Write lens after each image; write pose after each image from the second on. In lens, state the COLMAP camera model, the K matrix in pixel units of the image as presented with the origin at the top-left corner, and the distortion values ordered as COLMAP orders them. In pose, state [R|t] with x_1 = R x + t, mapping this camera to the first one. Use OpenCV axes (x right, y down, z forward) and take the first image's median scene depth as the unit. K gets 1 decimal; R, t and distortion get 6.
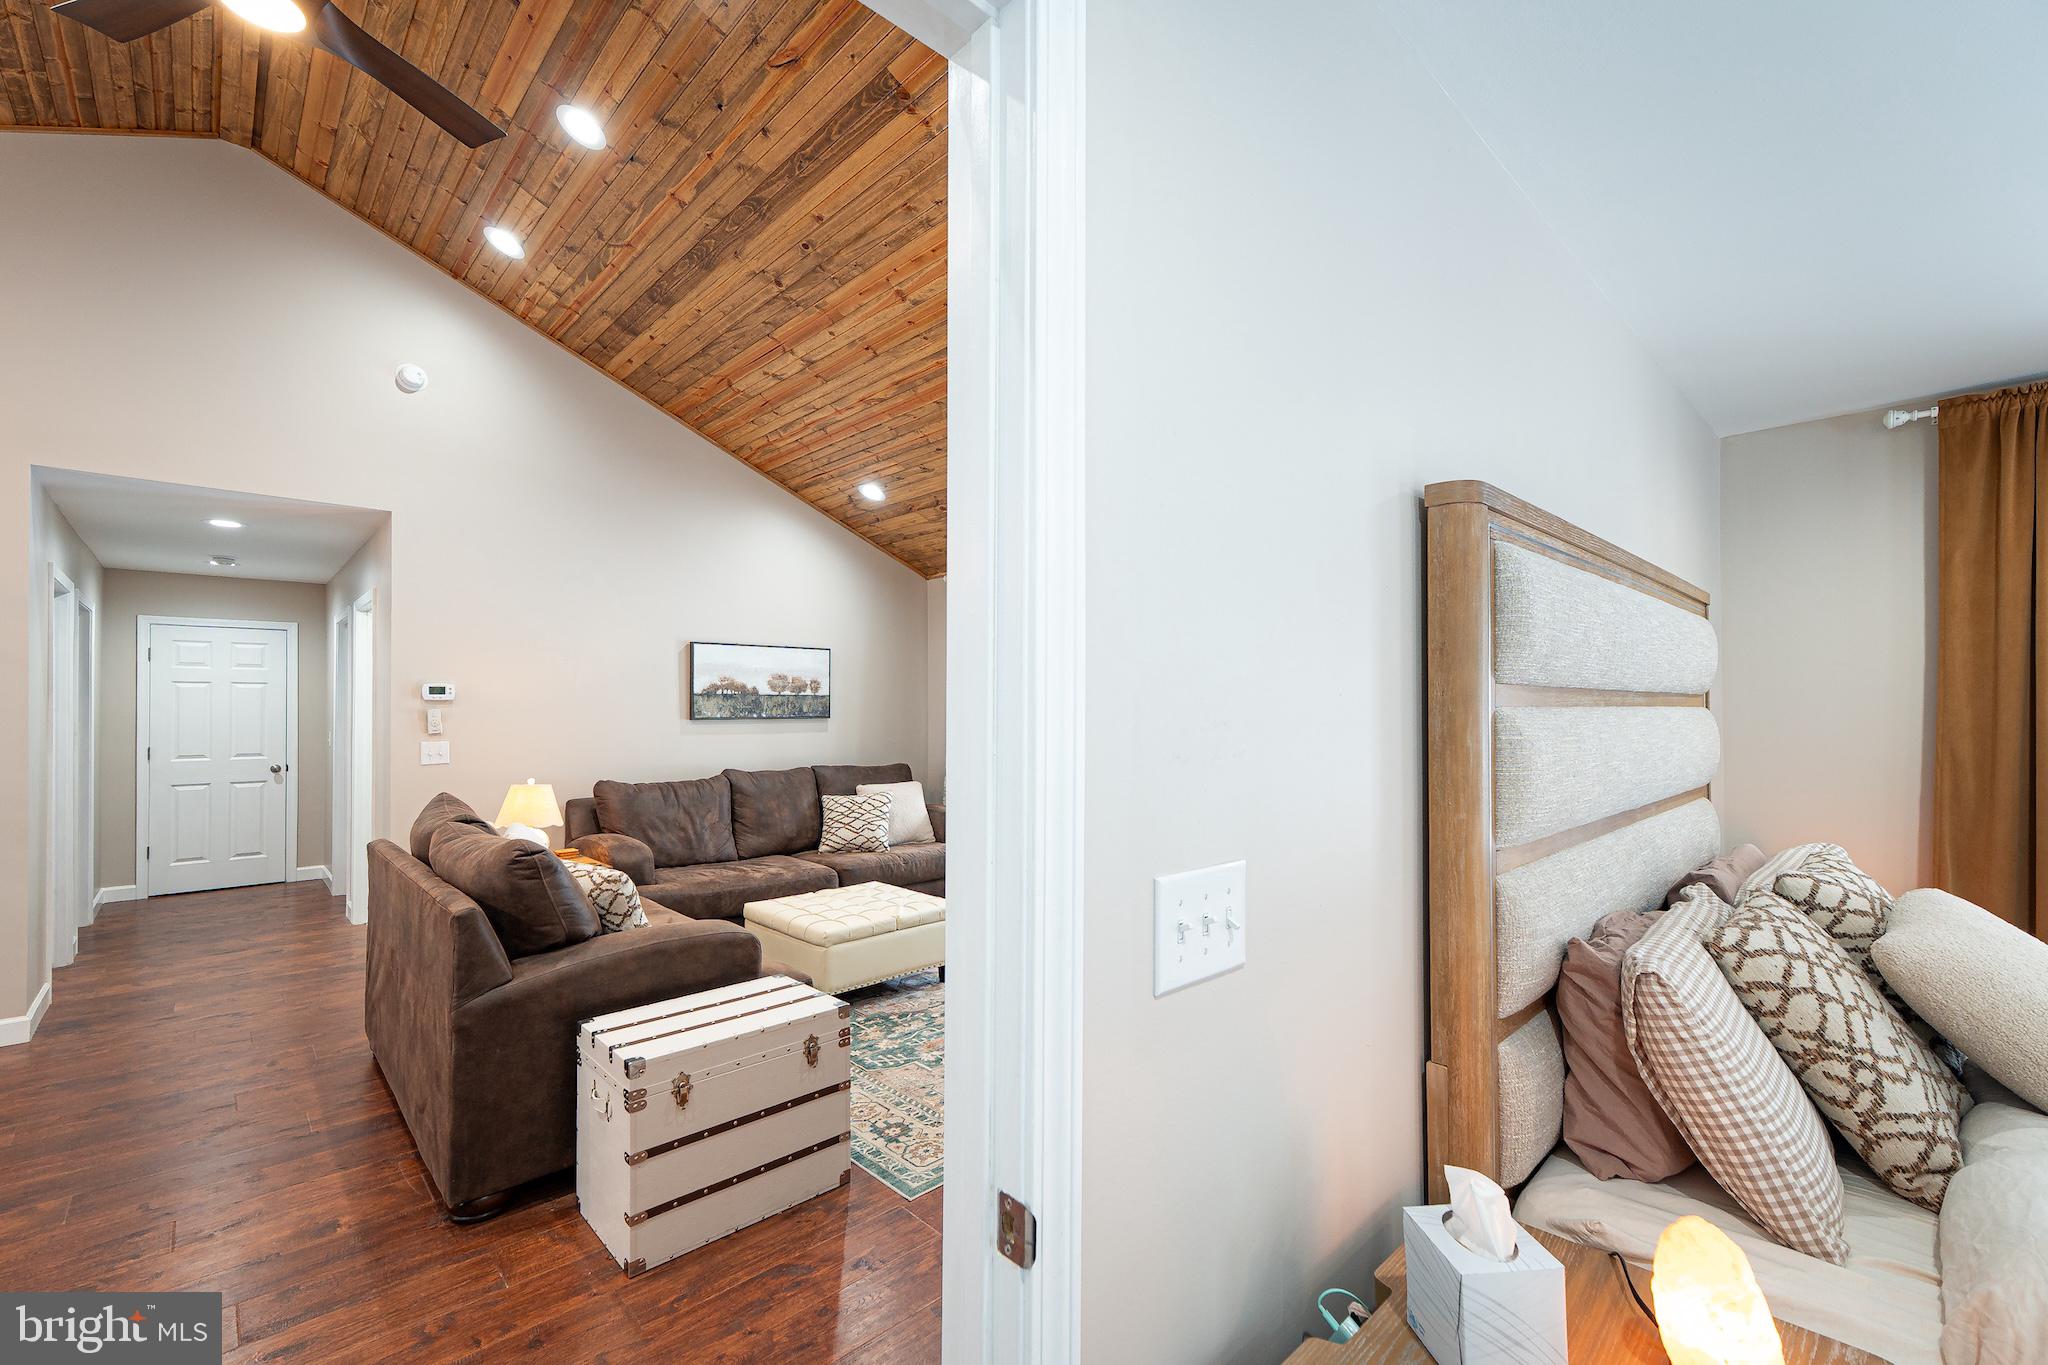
lens RADIAL K [[874.8, 0, 1046.9], [0, 874.8, 697.6], [0, 0, 1]] dist [0.000447, 0.000017]
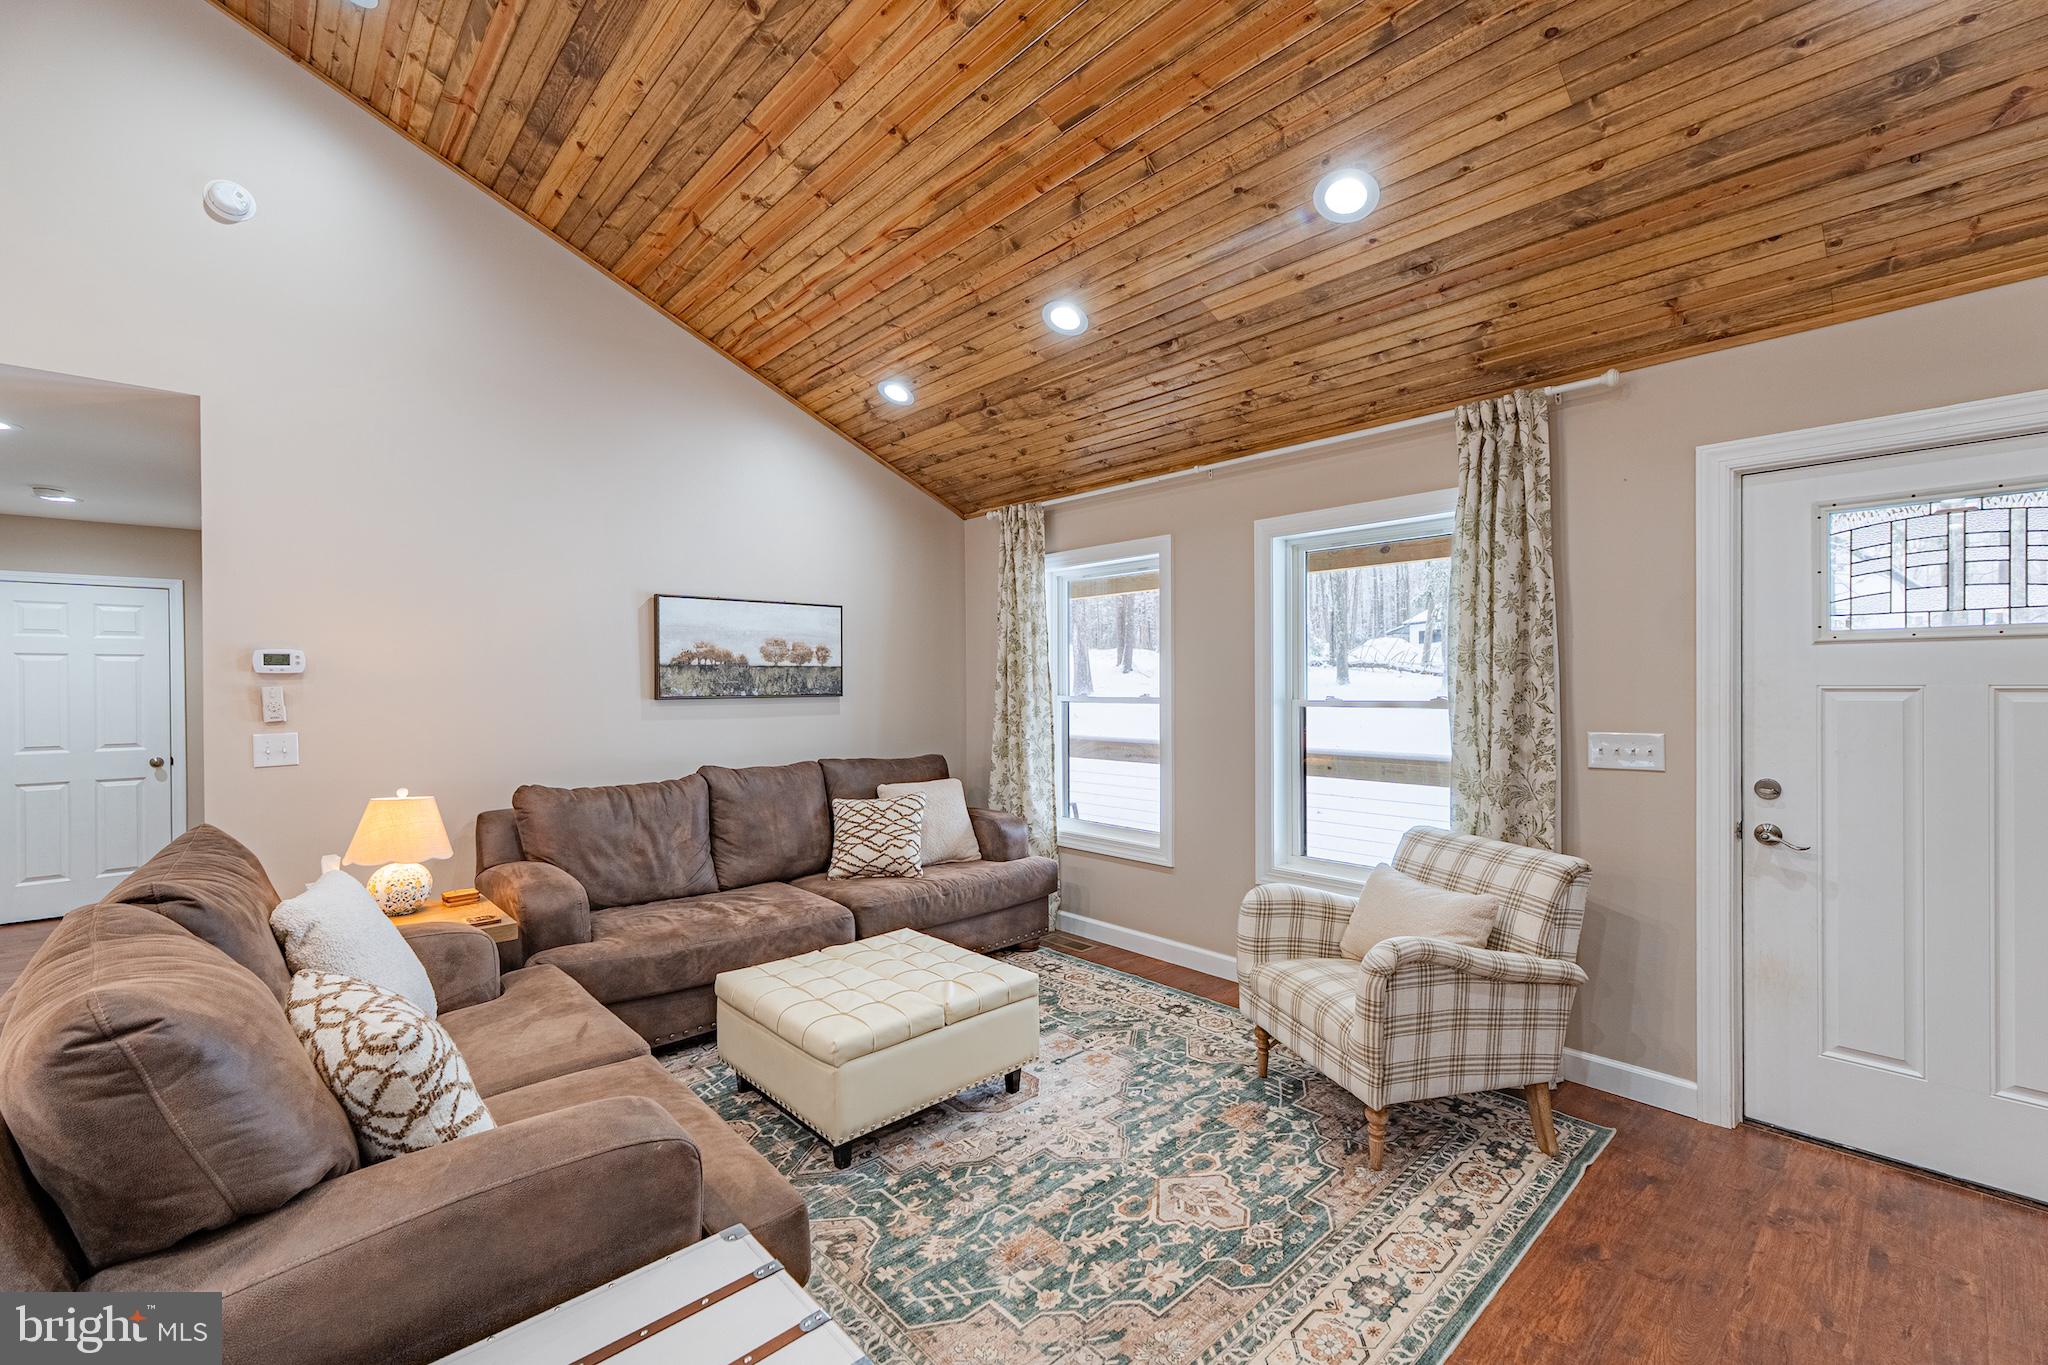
lens RADIAL K [[858.1, 0, 1024.0], [0, 858.1, 682.5], [0, 0, 1]] dist [0.000089, -0.000017]
pose [[0.999262, -0.004570, -0.038127, -0.073497], [0.004963, 0.999935, 0.010231, 0.005408], [0.038077, -0.010412, 0.999221, 0.311177]]
